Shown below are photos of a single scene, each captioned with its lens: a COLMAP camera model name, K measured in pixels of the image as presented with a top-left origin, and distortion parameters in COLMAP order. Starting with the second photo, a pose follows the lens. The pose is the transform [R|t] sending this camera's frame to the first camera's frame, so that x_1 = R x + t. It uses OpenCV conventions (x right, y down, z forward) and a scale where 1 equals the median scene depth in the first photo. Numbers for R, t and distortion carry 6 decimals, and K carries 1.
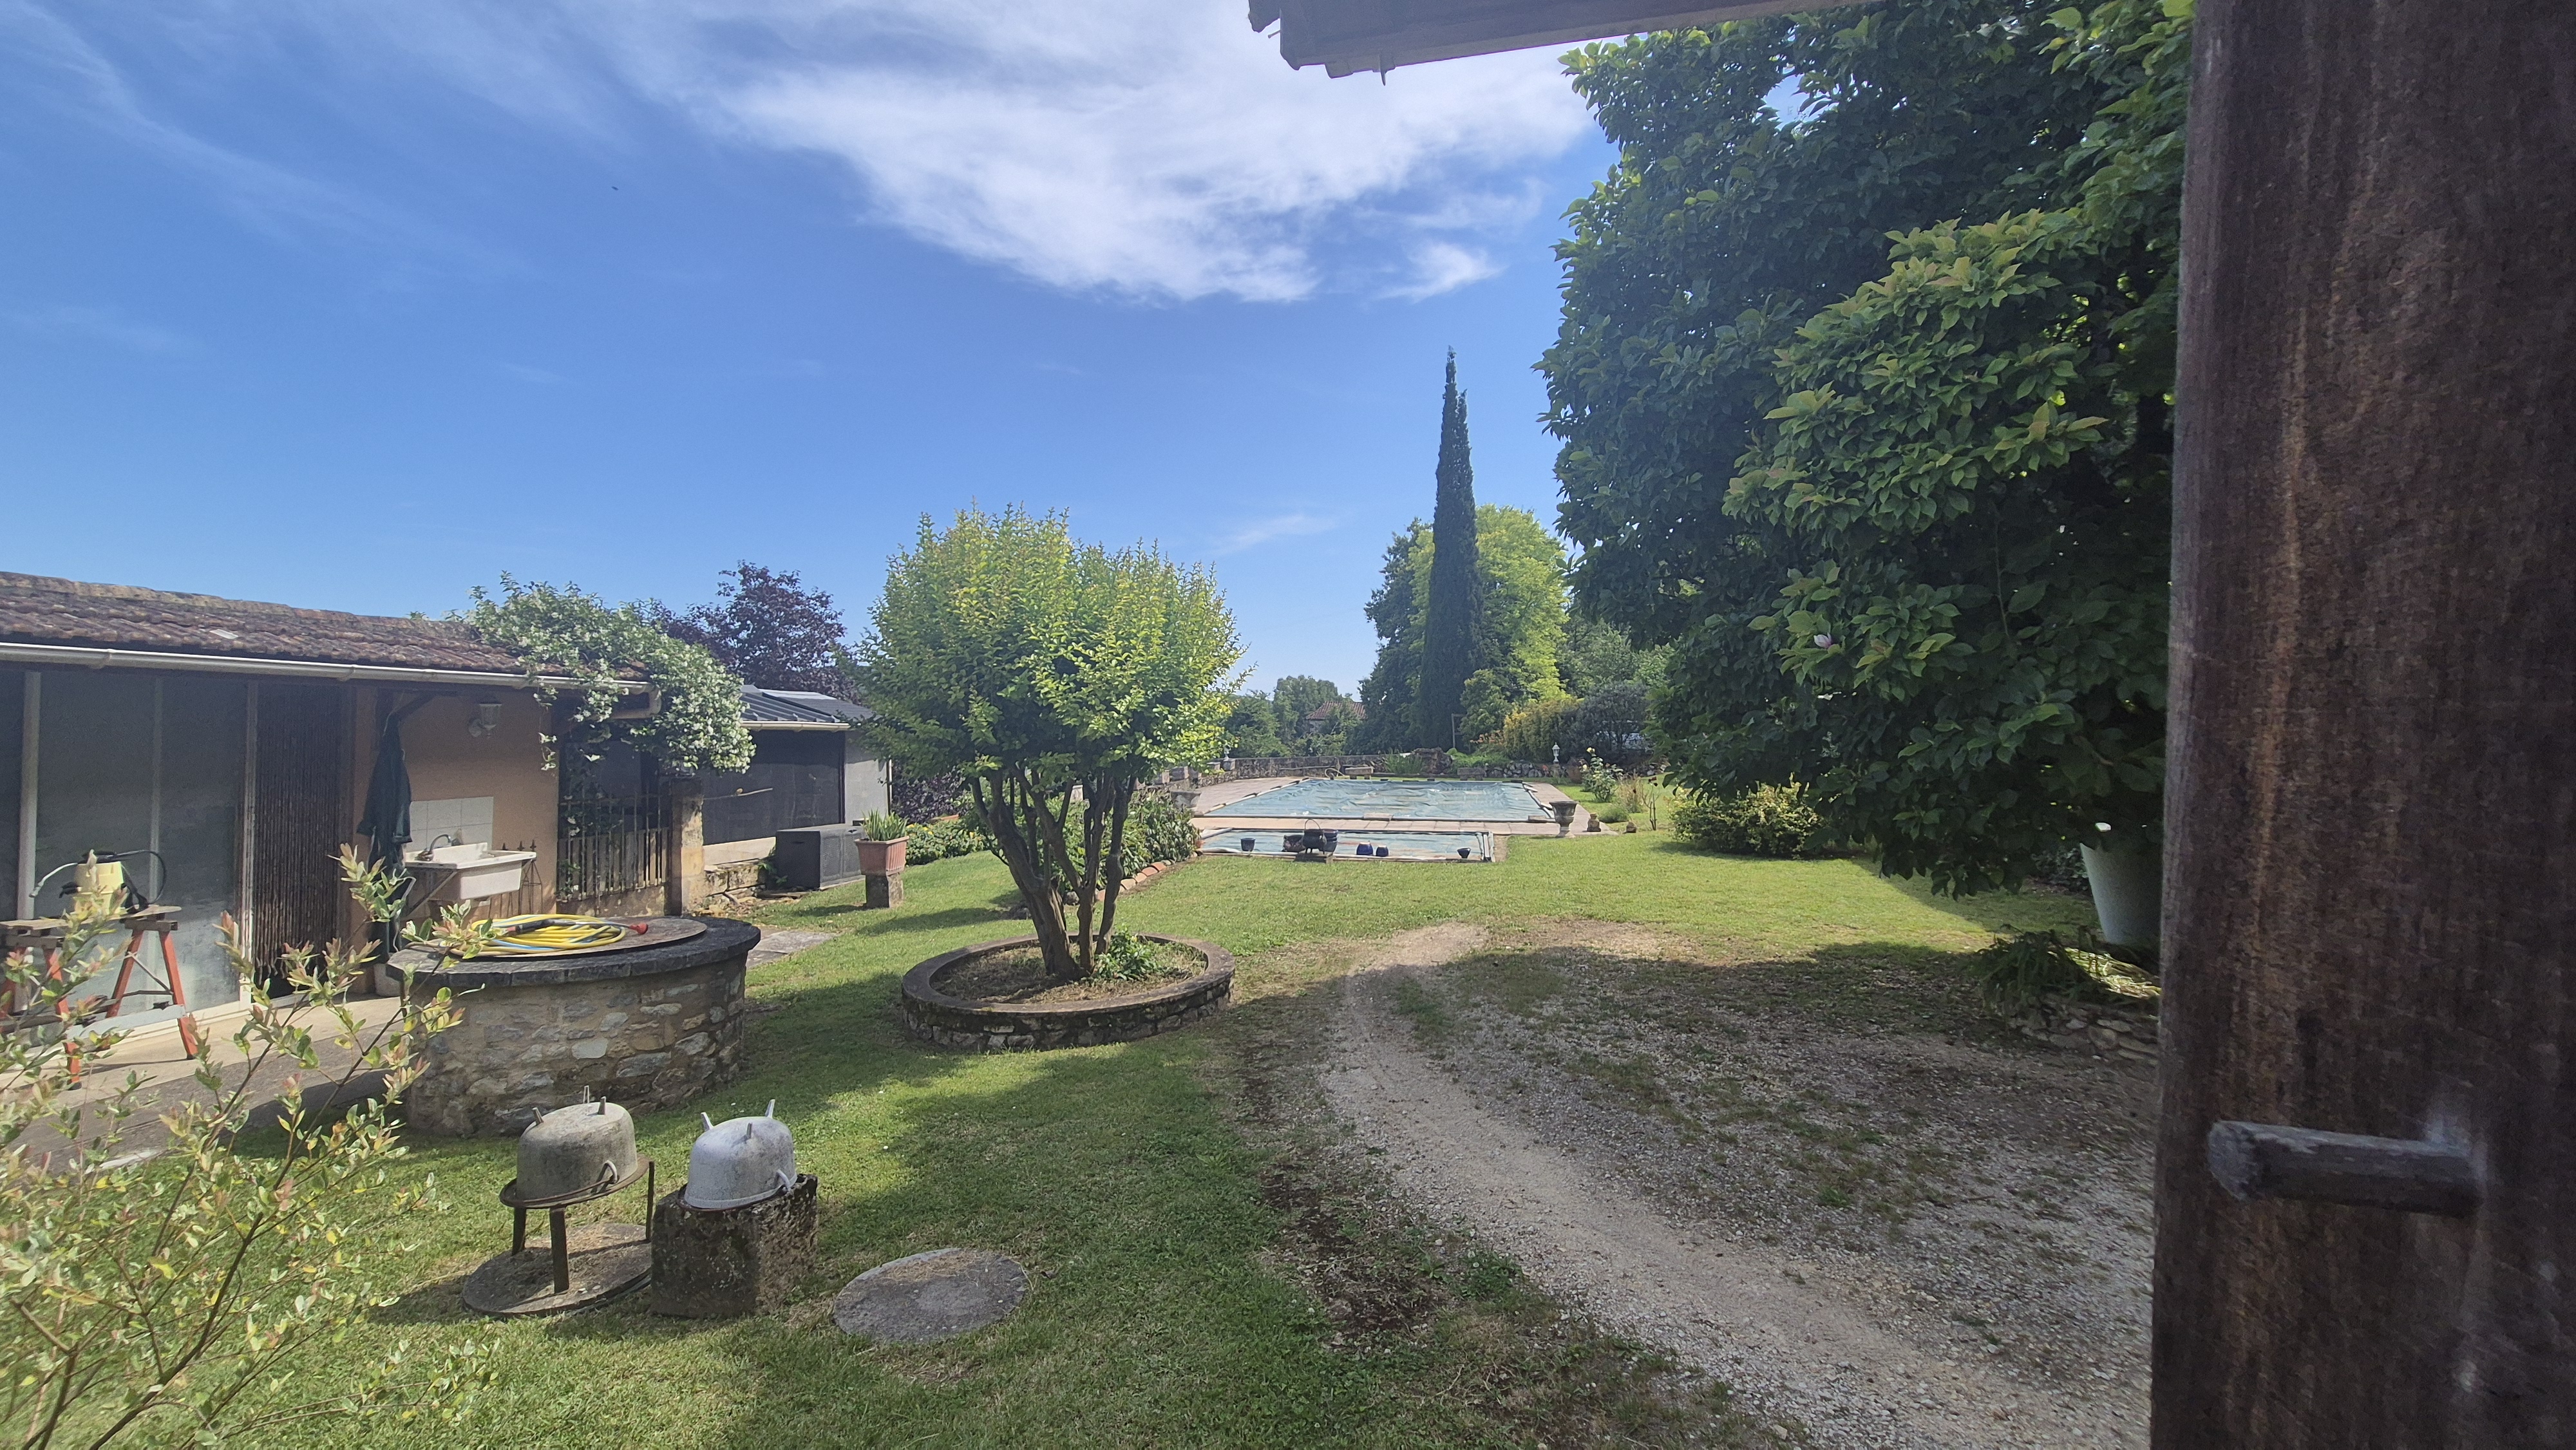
lens RADIAL K [[1062.0, 0, 1278.5], [0, 1062.0, 736.4], [0, 0, 1]] dist [0.009162, -0.000311]
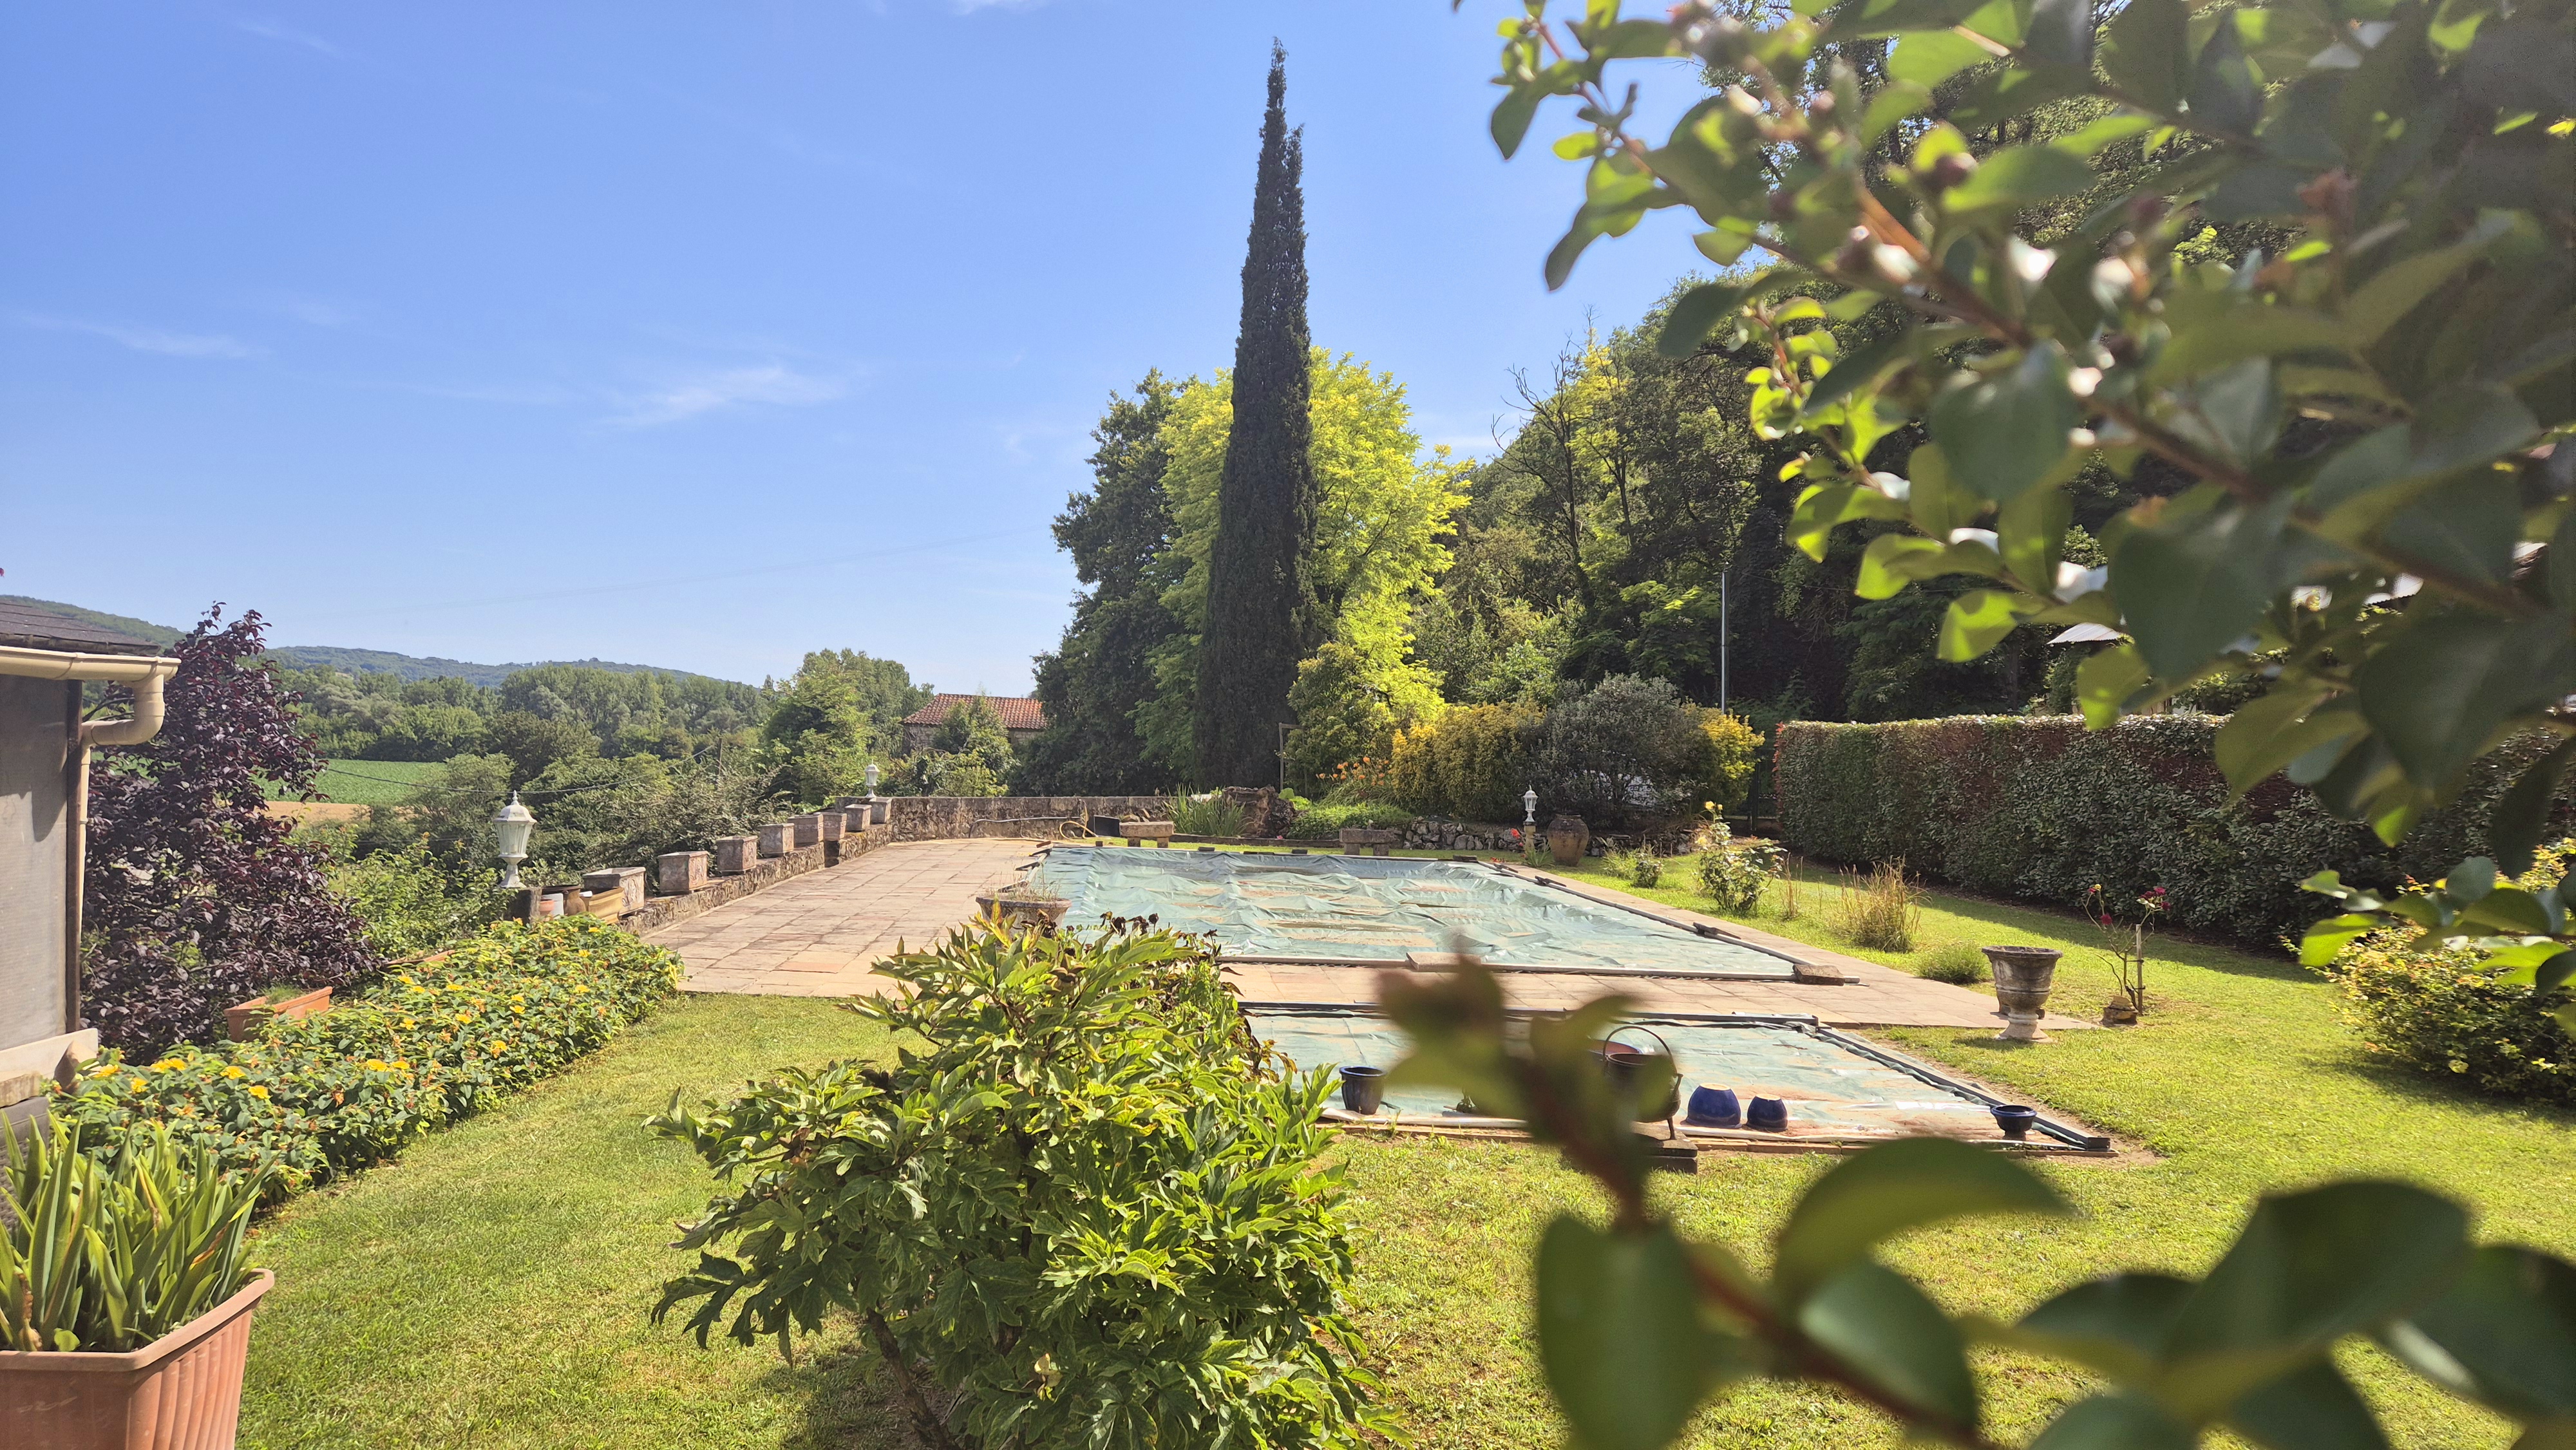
lens RADIAL K [[1671.2, 0, 1269.9], [0, 1671.2, 797.0], [0, 0, 1]] dist [0.000740, -0.003661]
pose [[0.959289, 0.028846, 0.280949, -0.068017], [-0.034926, 0.999251, 0.016656, 0.001660], [-0.280258, -0.025790, 0.959578, 0.178876]]
